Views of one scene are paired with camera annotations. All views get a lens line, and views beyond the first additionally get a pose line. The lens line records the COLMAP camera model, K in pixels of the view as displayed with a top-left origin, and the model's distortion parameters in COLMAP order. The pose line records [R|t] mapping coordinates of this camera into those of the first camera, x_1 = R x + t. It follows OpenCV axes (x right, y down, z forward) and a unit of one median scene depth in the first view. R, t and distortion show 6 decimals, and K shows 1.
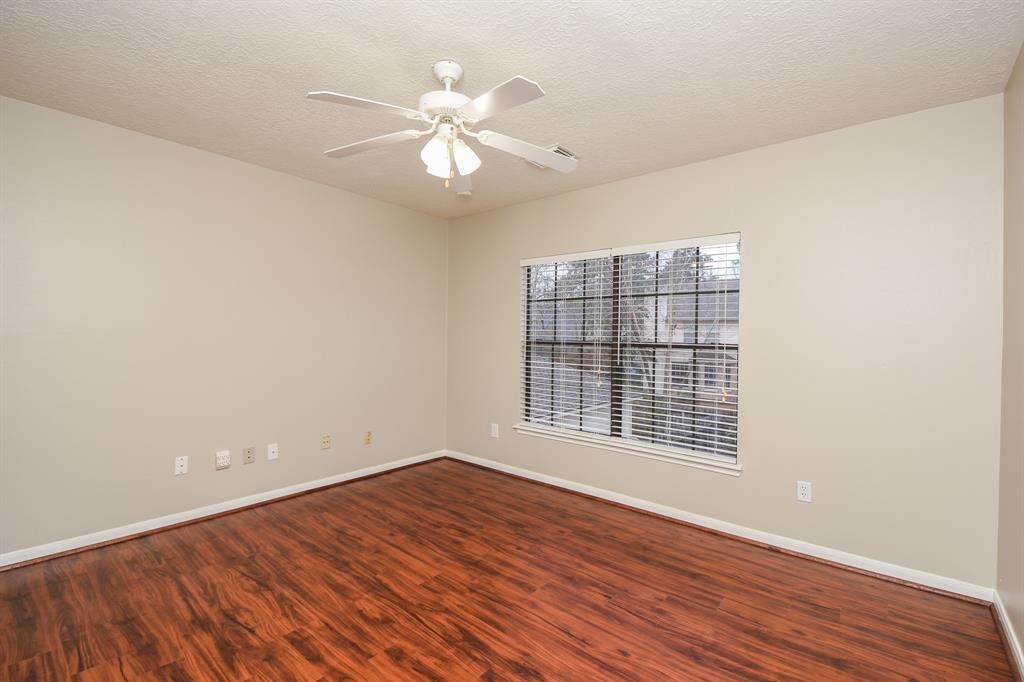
lens RADIAL K [[452.7, 0, 515.3], [0, 452.7, 338.6], [0, 0, 1]] dist [0.014820, -0.009634]
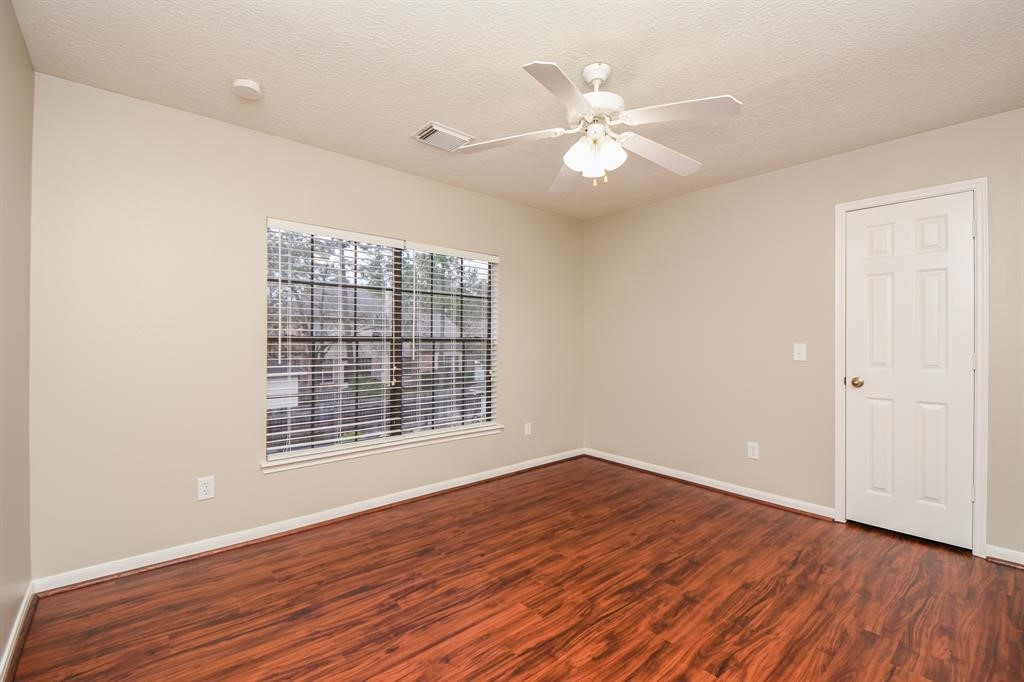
lens RADIAL K [[452.7, 0, 522.7], [0, 452.7, 340.6], [0, 0, 1]] dist [0.014820, -0.009634]
pose [[0.148079, -0.026307, 0.988626, -0.937688], [0.004593, 0.999654, 0.025912, -0.013240], [-0.988965, 0.000704, 0.148148, 0.797600]]
